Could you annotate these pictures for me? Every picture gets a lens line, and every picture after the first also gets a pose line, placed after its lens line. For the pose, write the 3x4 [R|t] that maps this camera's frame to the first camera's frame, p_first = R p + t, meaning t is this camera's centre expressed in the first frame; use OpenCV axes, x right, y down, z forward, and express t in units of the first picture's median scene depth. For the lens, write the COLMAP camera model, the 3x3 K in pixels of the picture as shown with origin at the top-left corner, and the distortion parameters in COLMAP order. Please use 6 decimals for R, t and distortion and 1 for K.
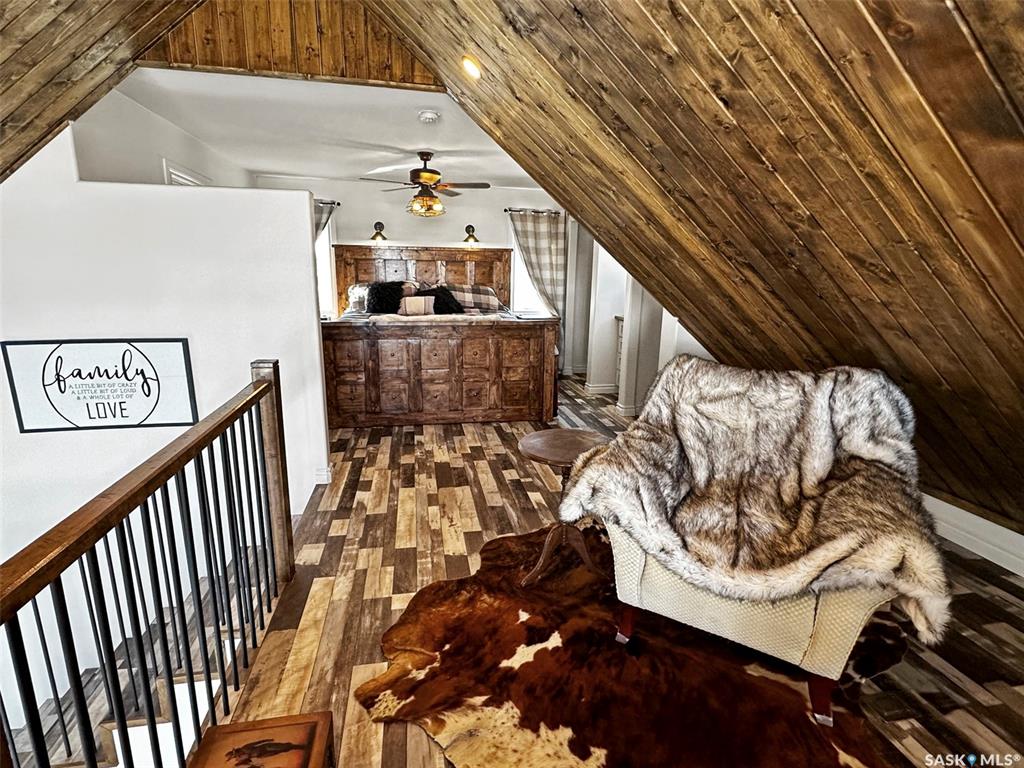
lens RADIAL K [[504.4, 0, 513.6], [0, 504.4, 384.8], [0, 0, 1]] dist [-0.000803, -0.000042]
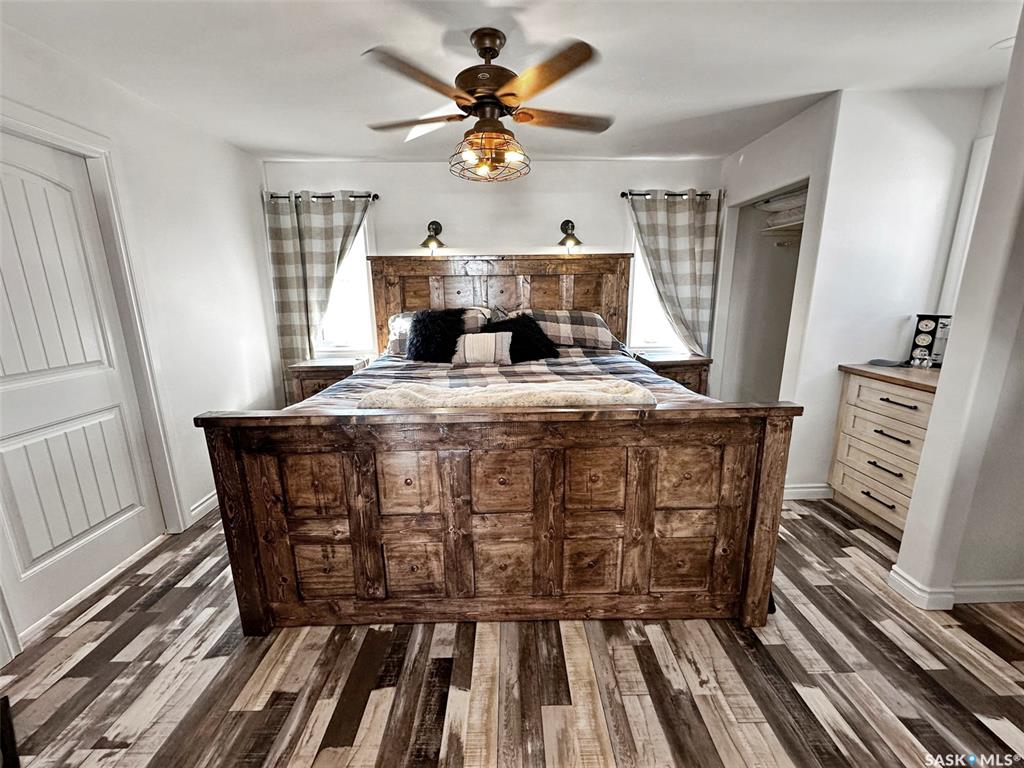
lens RADIAL K [[408.6, 0, 511.4], [0, 408.6, 379.1], [0, 0, 1]] dist [-0.003290, 0.000445]
pose [[0.983365, 0.012620, -0.181202, -0.064122], [-0.013261, 0.999909, -0.002326, -0.112862], [0.181157, 0.004690, 0.983443, 0.492855]]
